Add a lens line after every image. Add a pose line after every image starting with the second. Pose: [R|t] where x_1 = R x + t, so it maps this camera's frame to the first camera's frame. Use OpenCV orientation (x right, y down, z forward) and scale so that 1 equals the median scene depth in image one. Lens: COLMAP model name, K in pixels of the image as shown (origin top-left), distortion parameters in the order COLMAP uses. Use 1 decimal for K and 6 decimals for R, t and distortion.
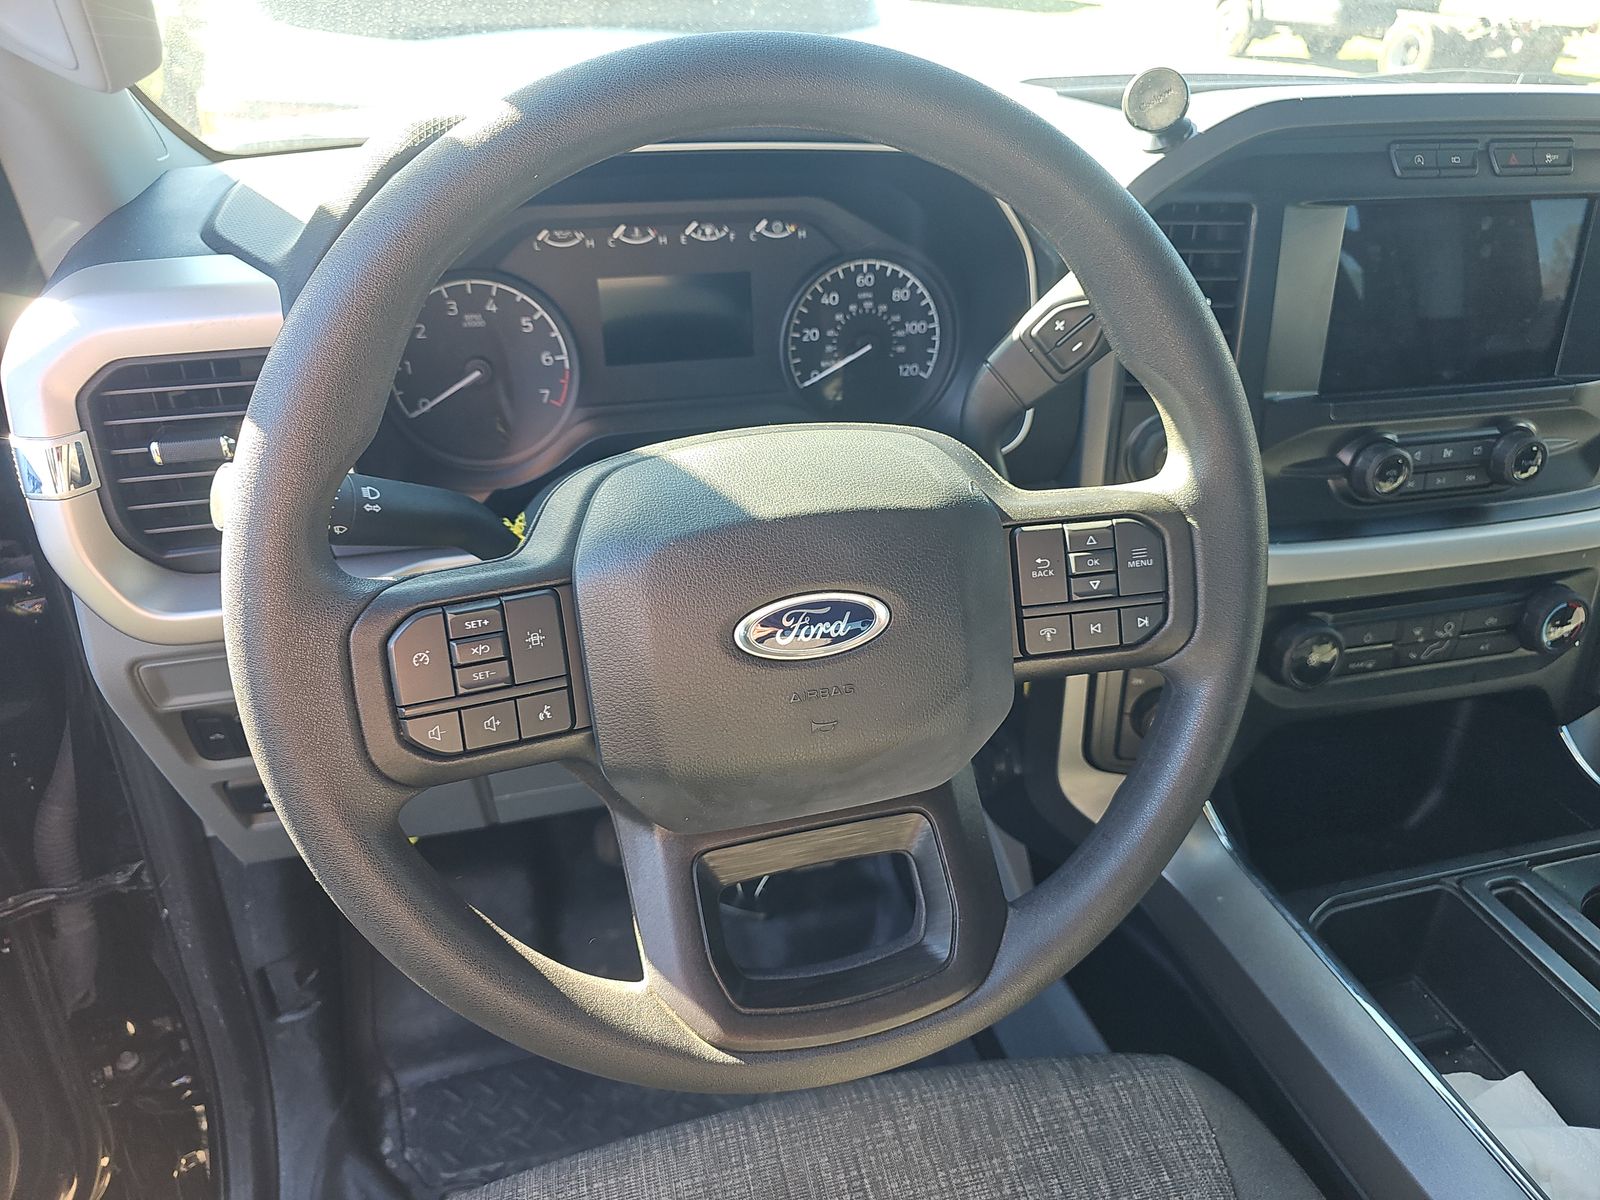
lens RADIAL K [[1042.0, 0, 812.8], [0, 1042.0, 614.4], [0, 0, 1]] dist [0.030078, -0.025609]
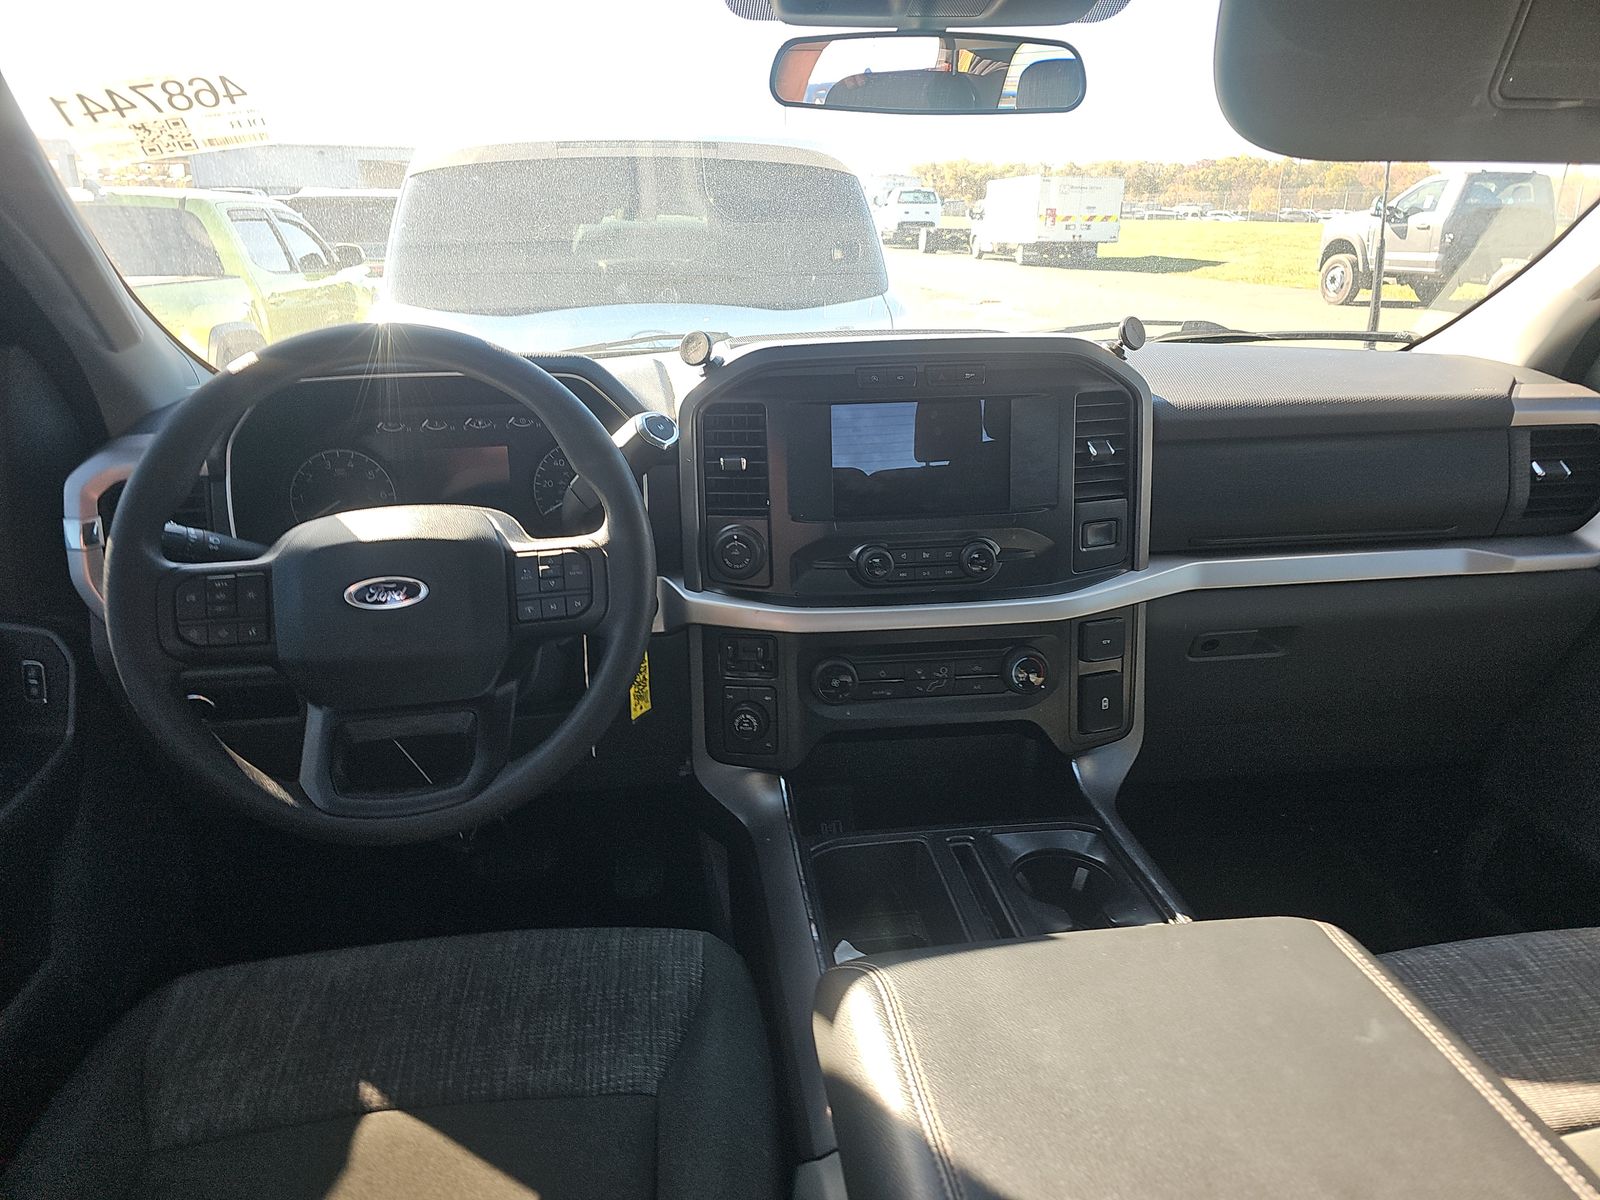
lens RADIAL K [[1042.0, 0, 802.9], [0, 1042.0, 599.7], [0, 0, 1]] dist [0.030078, -0.025609]
pose [[0.990282, 0.009420, -0.138755, 0.940579], [-0.040087, 0.974692, -0.219928, 0.380273], [0.133171, 0.223353, 0.965598, -0.727921]]
